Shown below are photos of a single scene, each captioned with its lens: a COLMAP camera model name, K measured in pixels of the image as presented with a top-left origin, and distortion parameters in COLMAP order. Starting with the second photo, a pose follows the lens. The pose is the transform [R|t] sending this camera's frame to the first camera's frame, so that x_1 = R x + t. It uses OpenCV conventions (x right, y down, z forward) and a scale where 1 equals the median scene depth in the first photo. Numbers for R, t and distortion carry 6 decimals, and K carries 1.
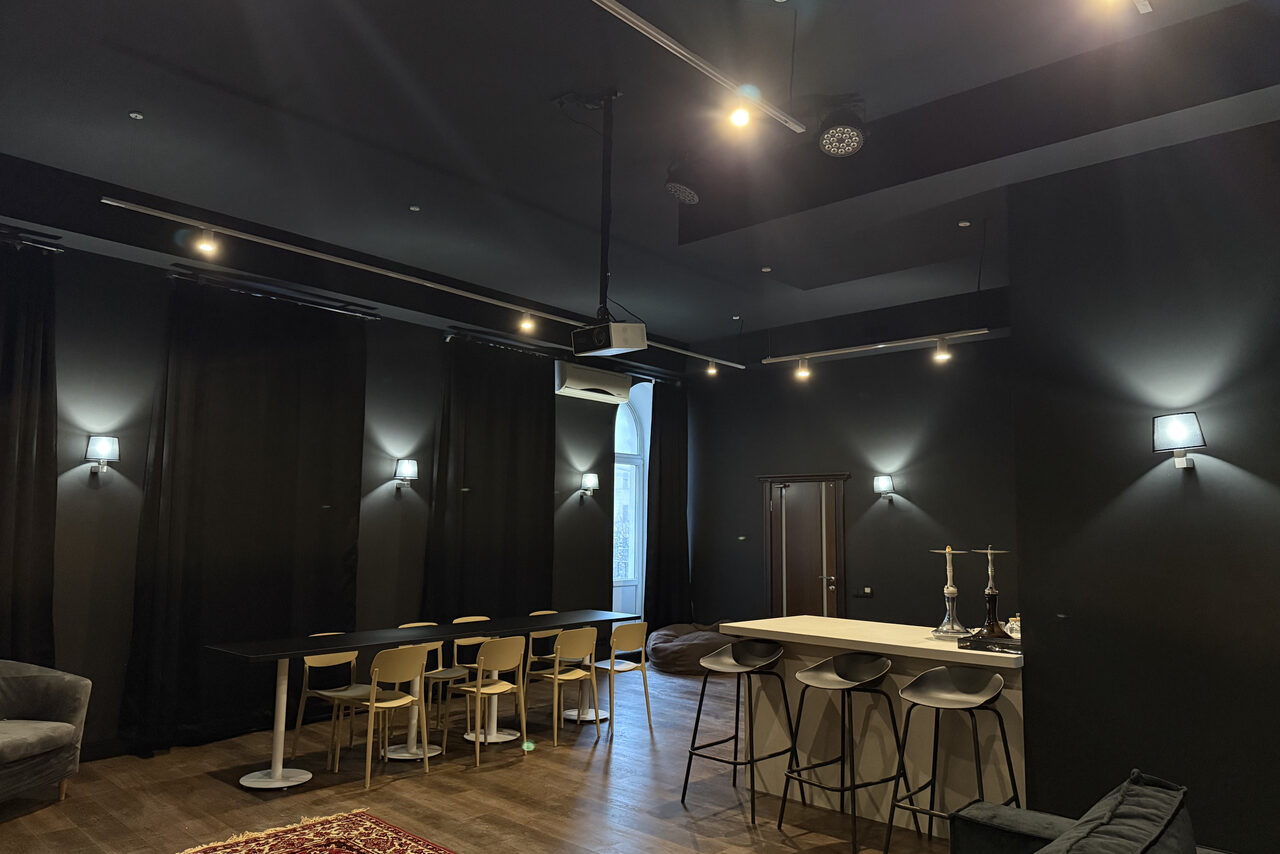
lens RADIAL K [[883.3, 0, 625.6], [0, 883.3, 427.6], [0, 0, 1]] dist [0.053299, -0.065309]
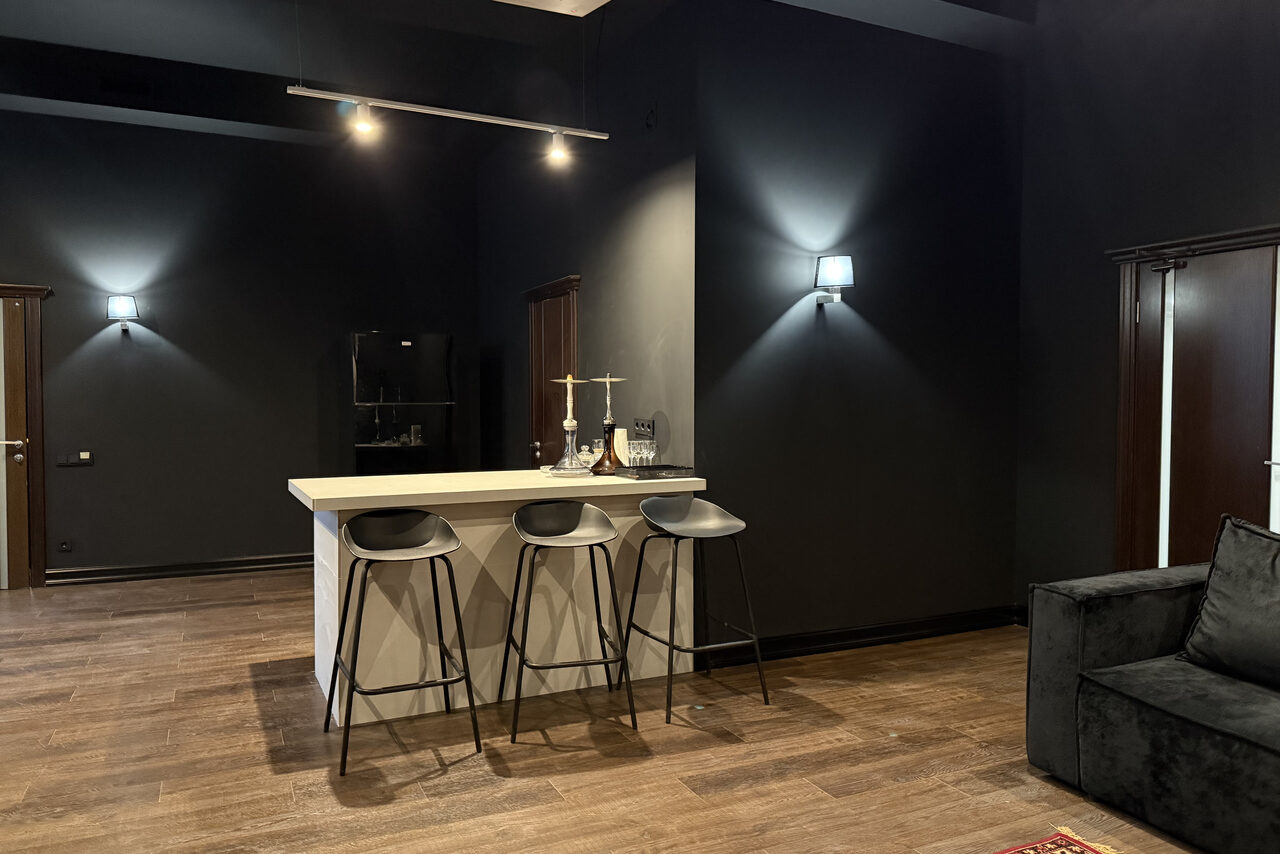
lens RADIAL K [[883.3, 0, 653.2], [0, 883.3, 429.7], [0, 0, 1]] dist [0.053299, -0.065309]
pose [[0.345855, -0.042258, 0.937336, -0.427113], [-0.100620, 0.991554, 0.081829, 0.104342], [-0.932877, -0.122616, 0.338682, 0.599747]]
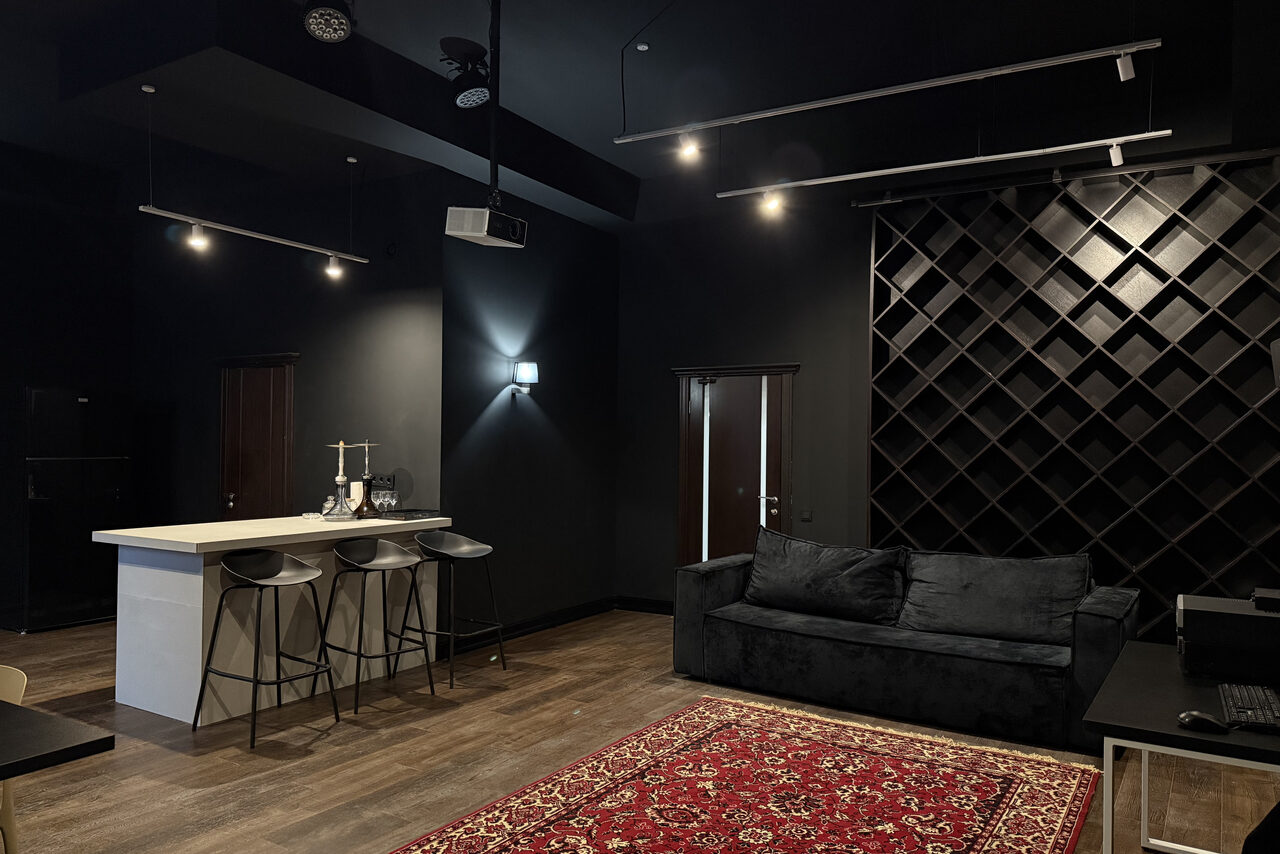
lens RADIAL K [[883.3, 0, 635.5], [0, 883.3, 431.7], [0, 0, 1]] dist [0.053299, -0.065309]
pose [[-0.212460, -0.002082, 0.977168, -0.817224], [-0.122648, 0.992146, -0.024553, 0.099885], [-0.969442, -0.125065, -0.211047, 0.850744]]
